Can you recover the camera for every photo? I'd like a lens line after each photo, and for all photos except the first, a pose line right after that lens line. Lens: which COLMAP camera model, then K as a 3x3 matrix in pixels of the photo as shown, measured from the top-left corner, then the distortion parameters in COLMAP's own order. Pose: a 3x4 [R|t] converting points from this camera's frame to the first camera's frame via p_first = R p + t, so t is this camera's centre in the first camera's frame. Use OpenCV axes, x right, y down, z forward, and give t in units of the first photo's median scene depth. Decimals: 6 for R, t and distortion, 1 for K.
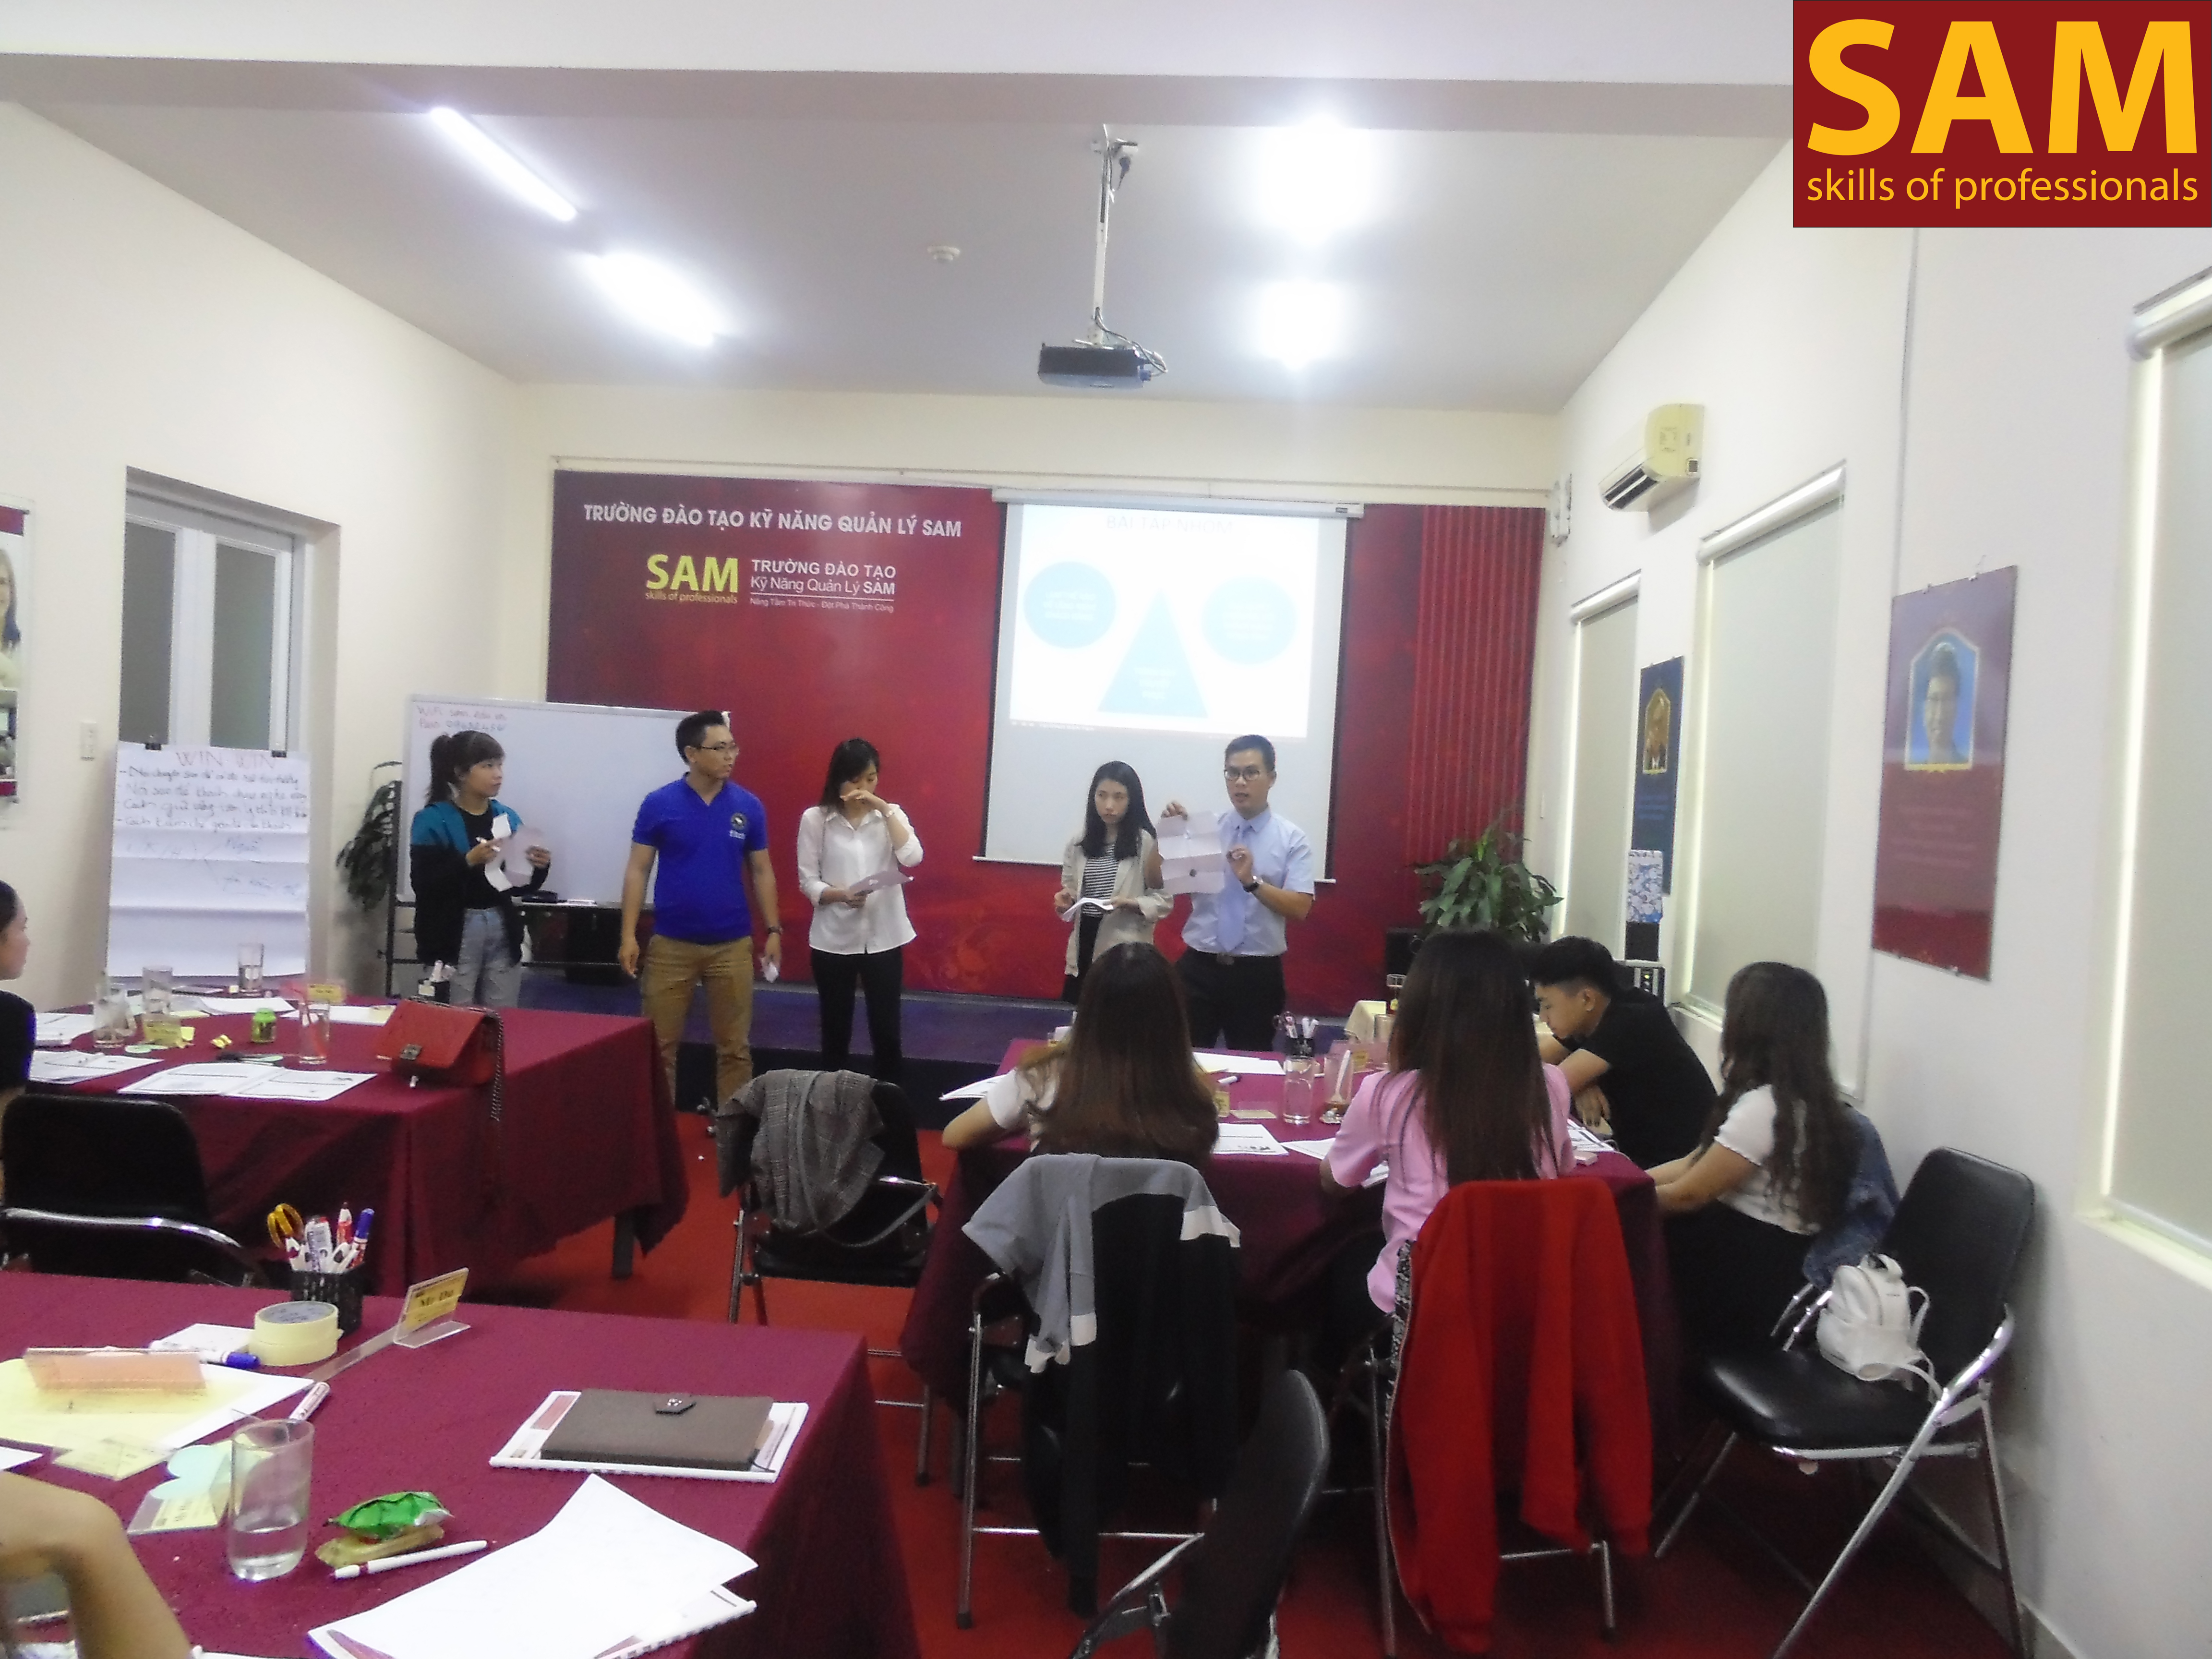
lens RADIAL K [[1931.4, 0, 1111.1], [0, 1931.4, 841.8], [0, 0, 1]] dist [-0.021050, 0.163351]
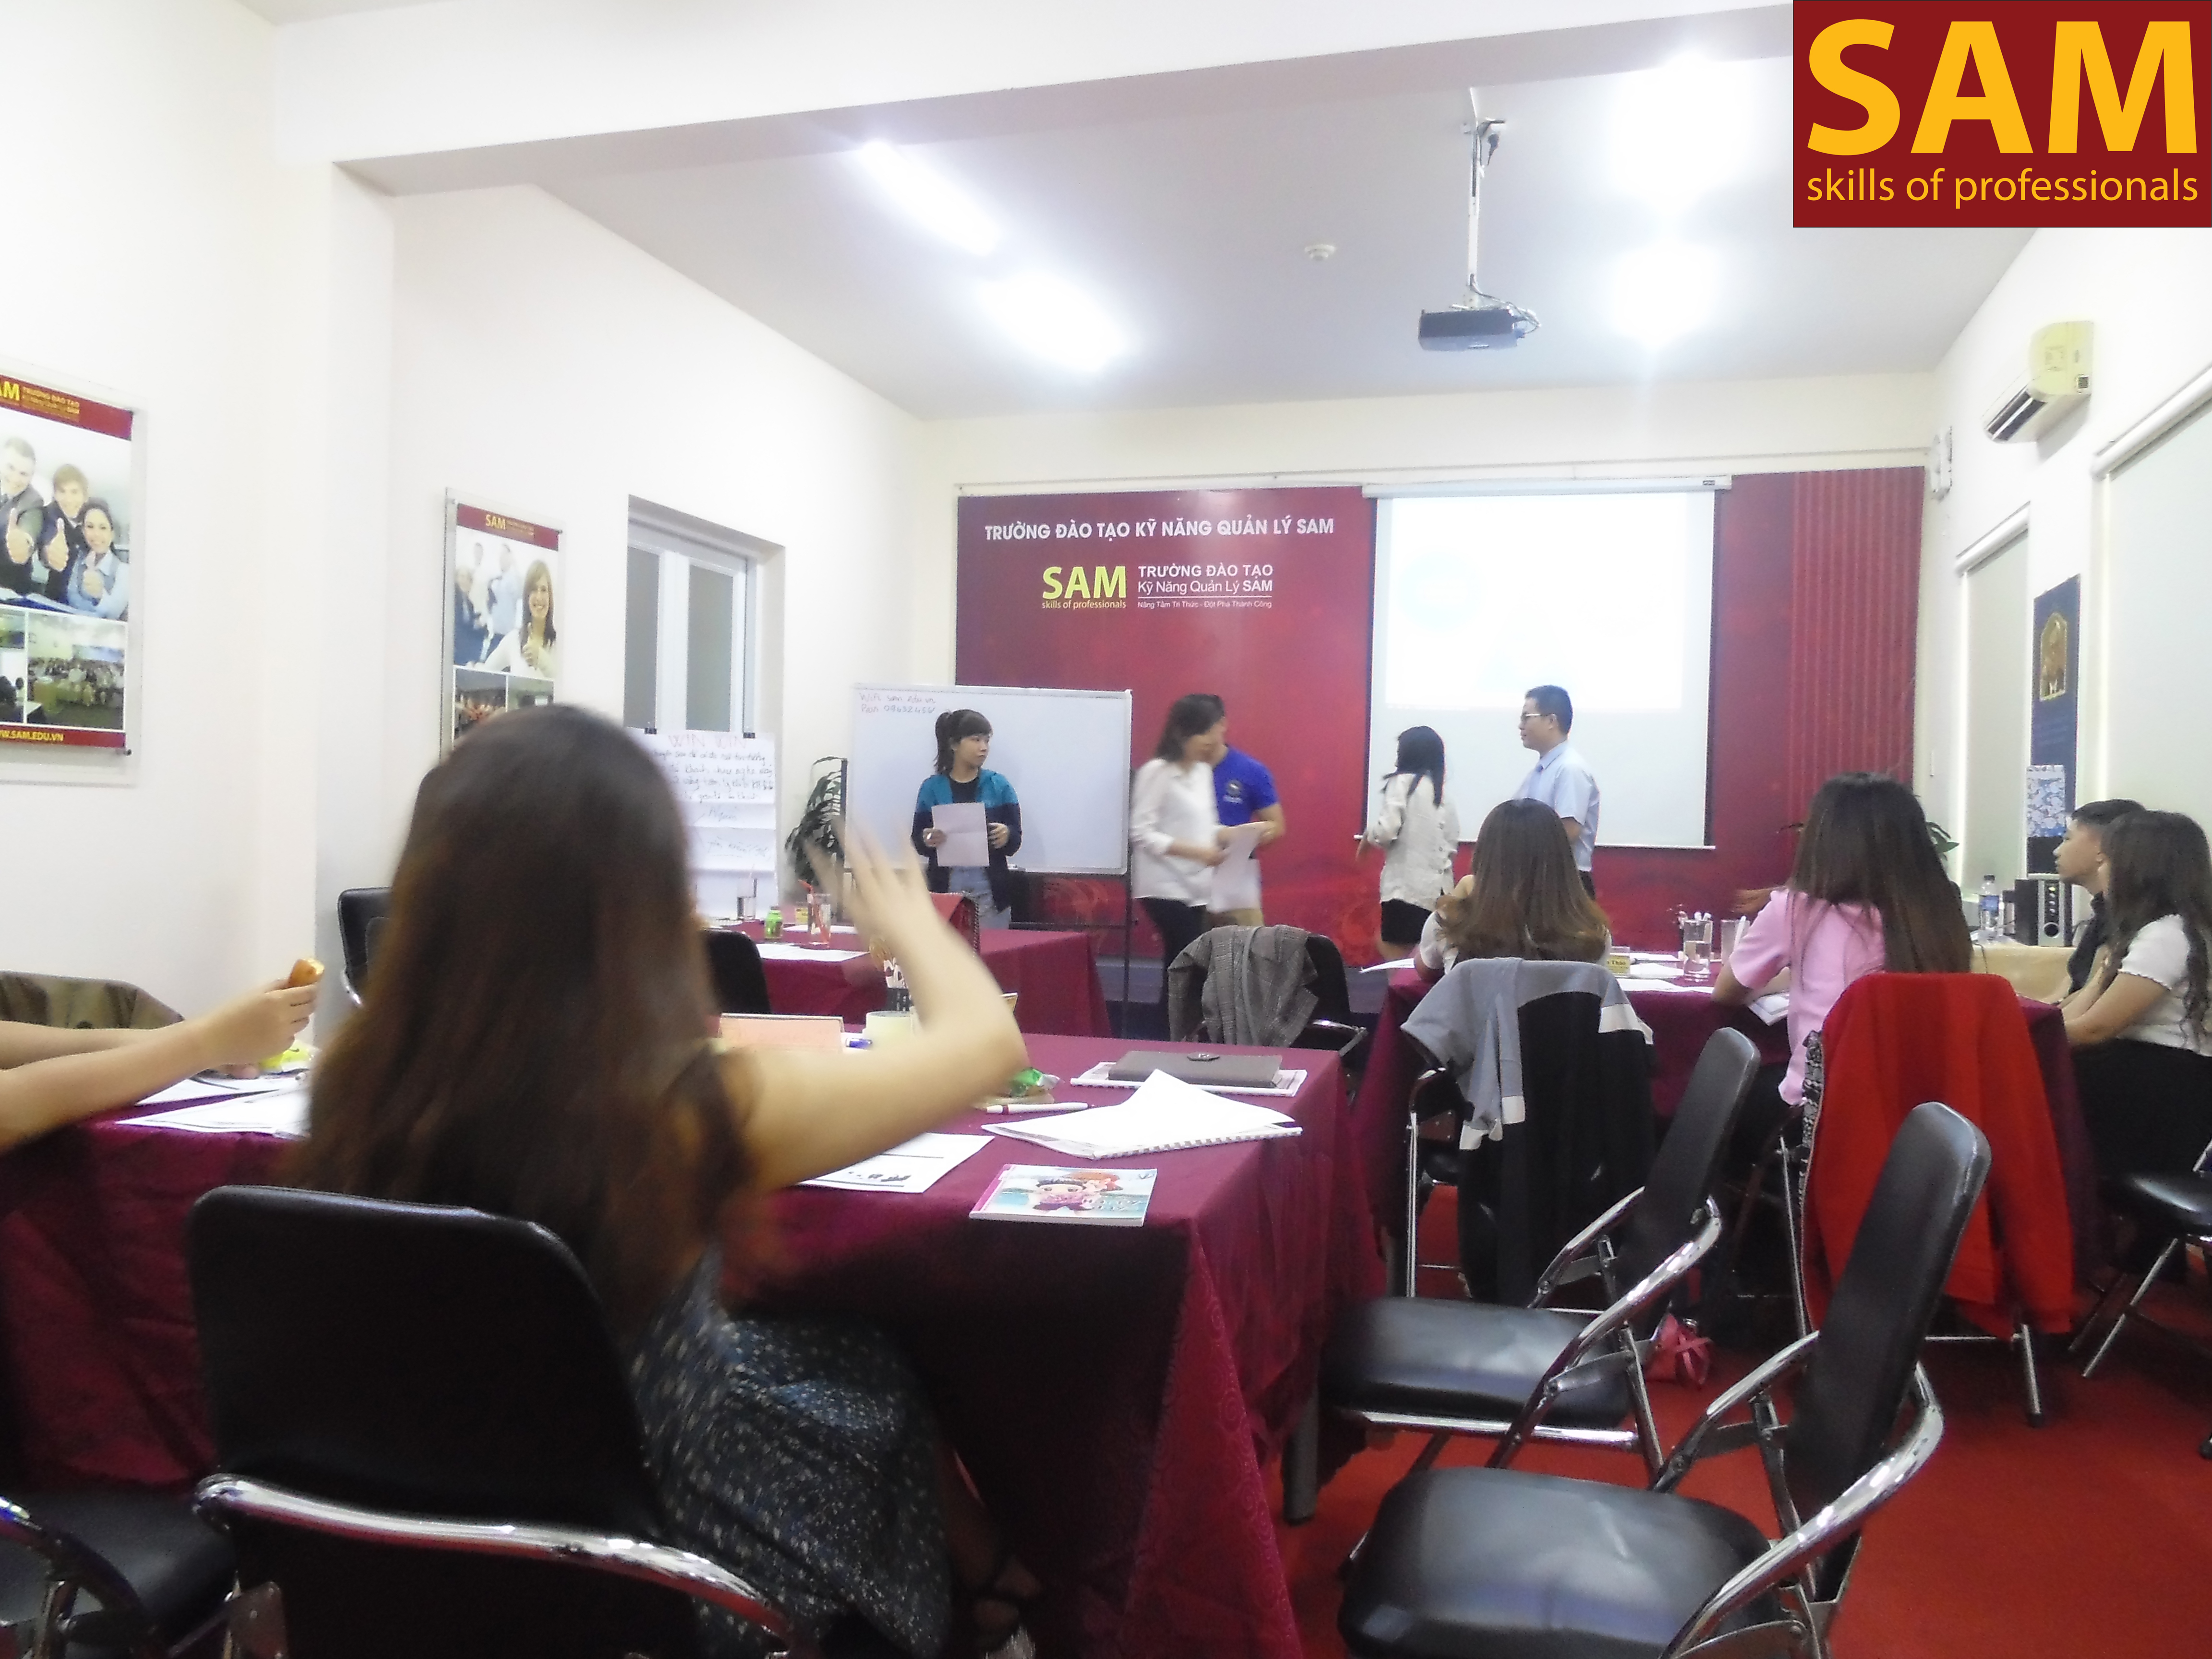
lens RADIAL K [[1931.4, 0, 1089.3], [0, 1931.4, 827.3], [0, 0, 1]] dist [-0.021050, 0.163351]
pose [[0.981129, -0.032243, -0.190646, -0.019790], [0.024603, 0.998802, -0.042303, 0.068416], [0.191782, 0.036814, 0.980747, -0.084741]]
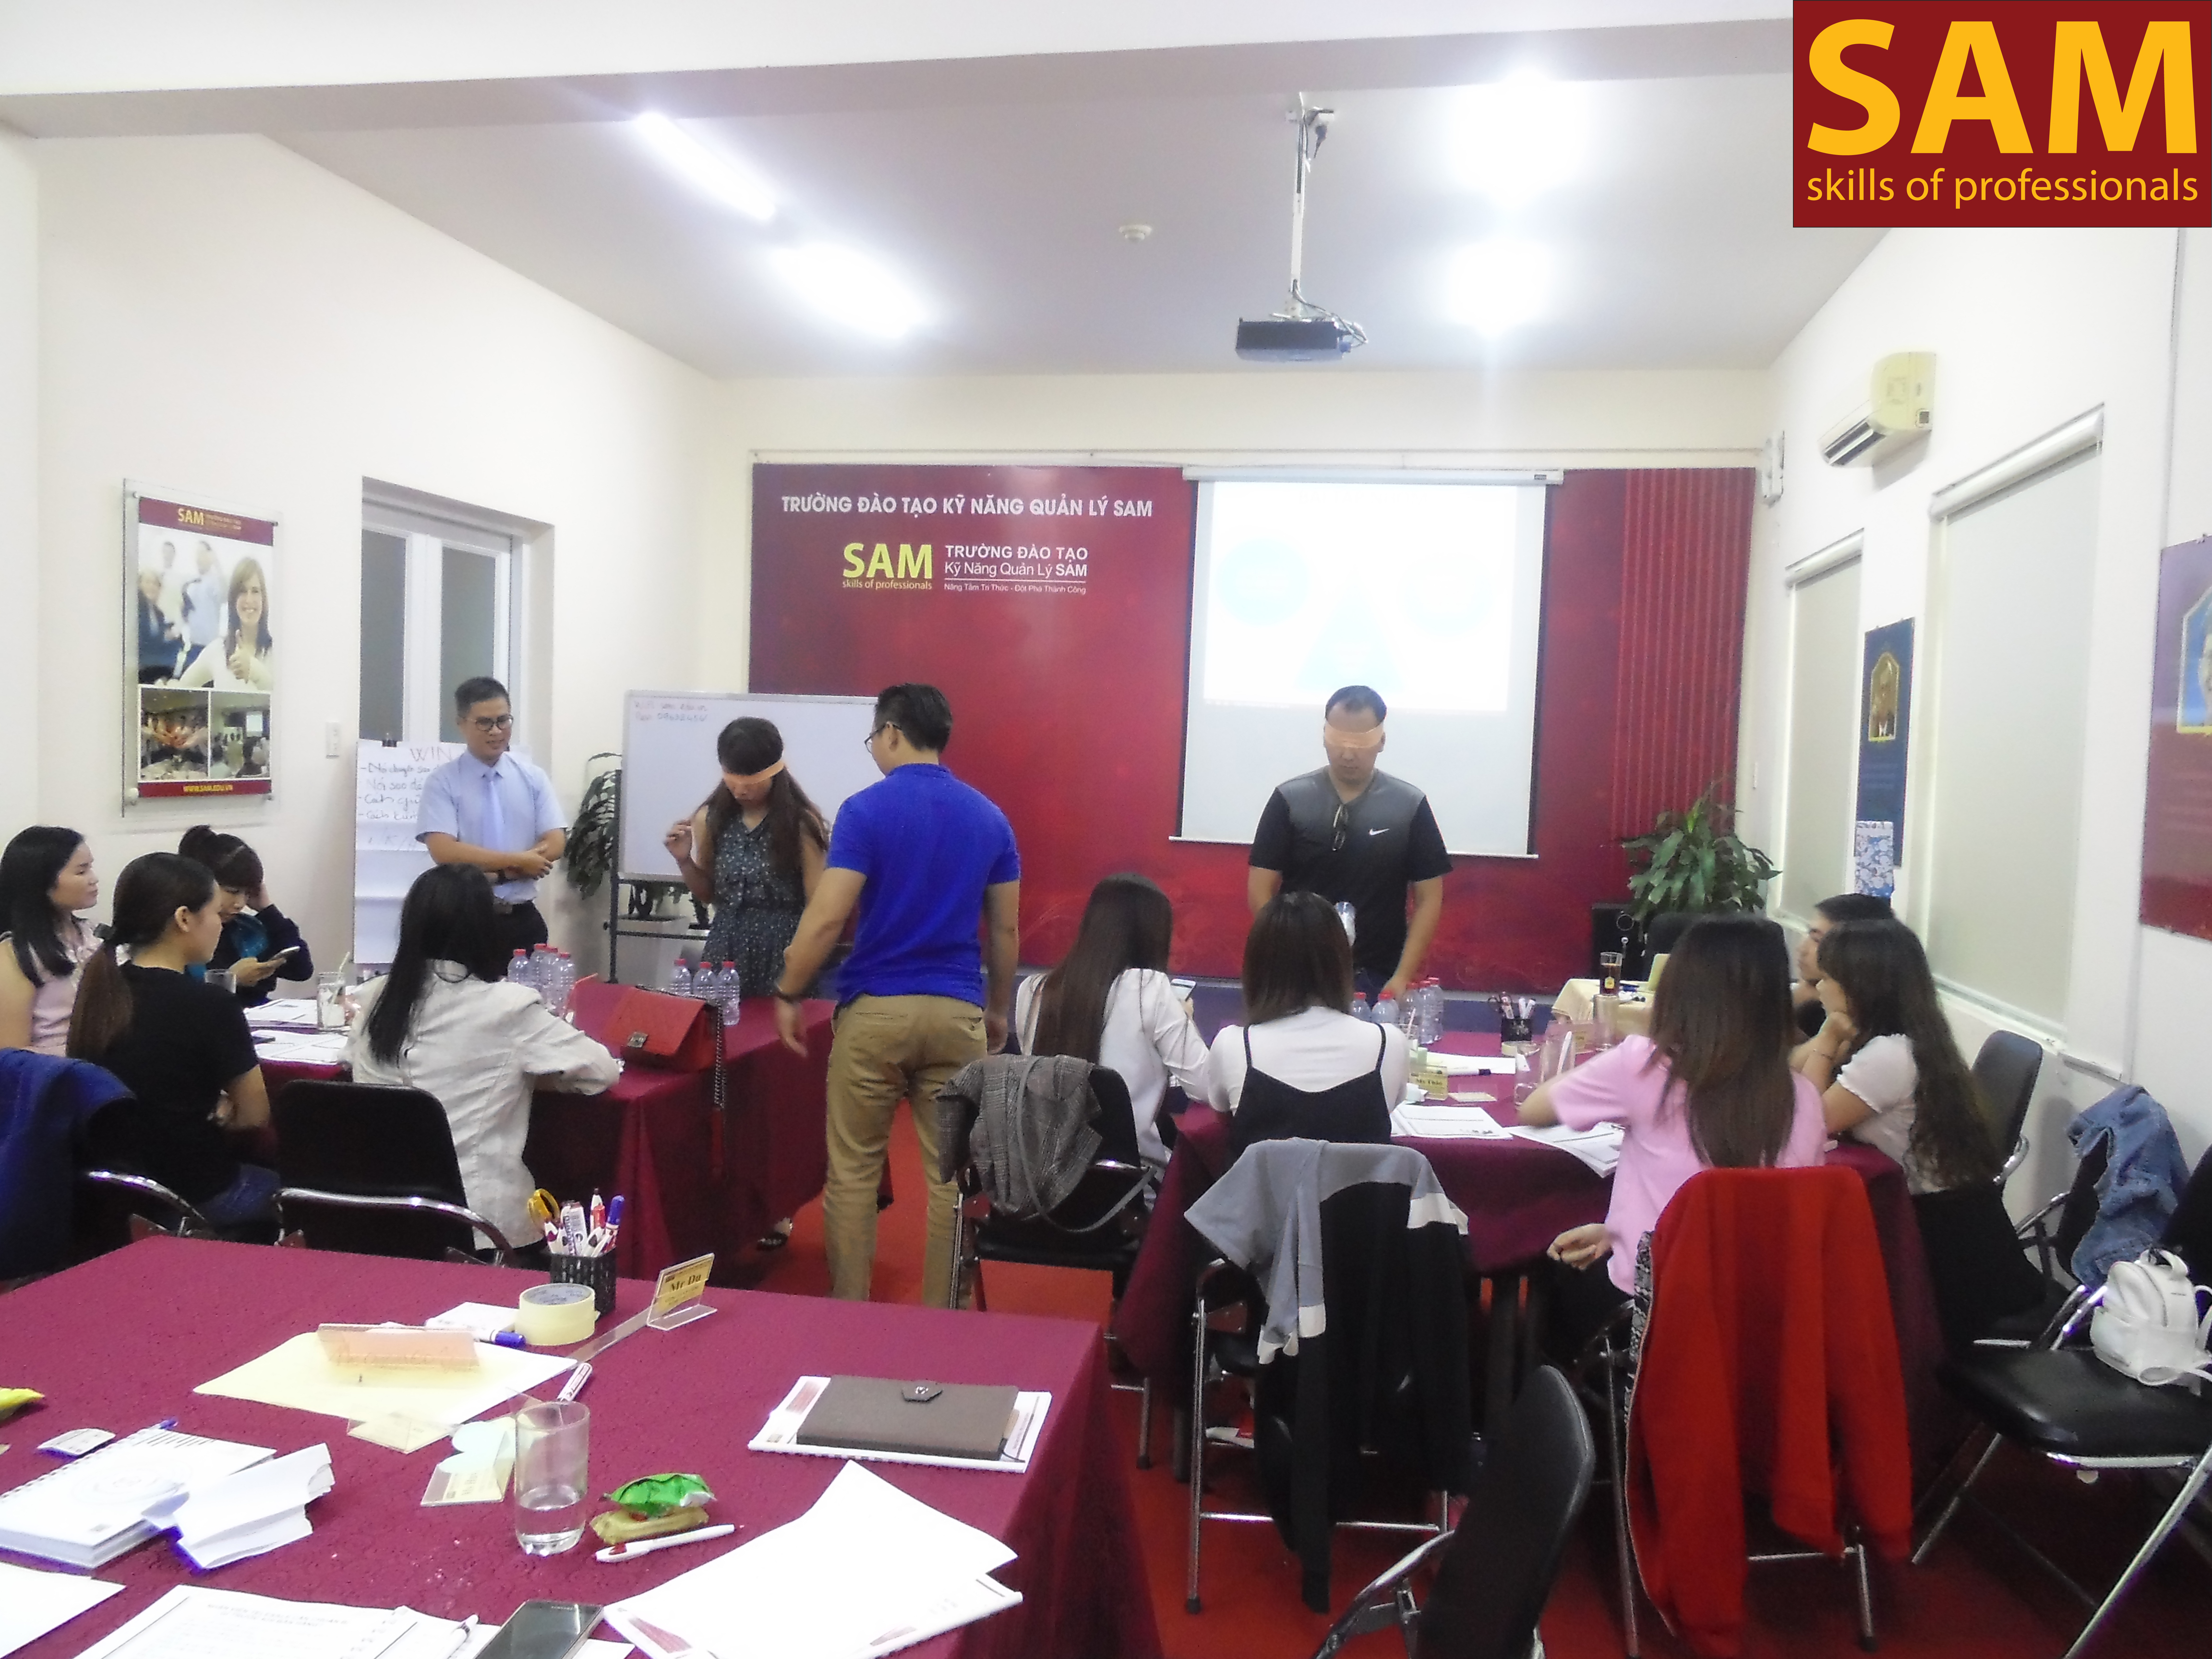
lens RADIAL K [[1931.4, 0, 1097.7], [0, 1931.4, 844.3], [0, 0, 1]] dist [-0.021050, 0.163351]
pose [[0.994708, -0.013850, -0.101804, -0.010117], [0.015152, 0.999813, 0.012031, -0.001726], [0.101618, -0.013510, 0.994732, 0.004343]]
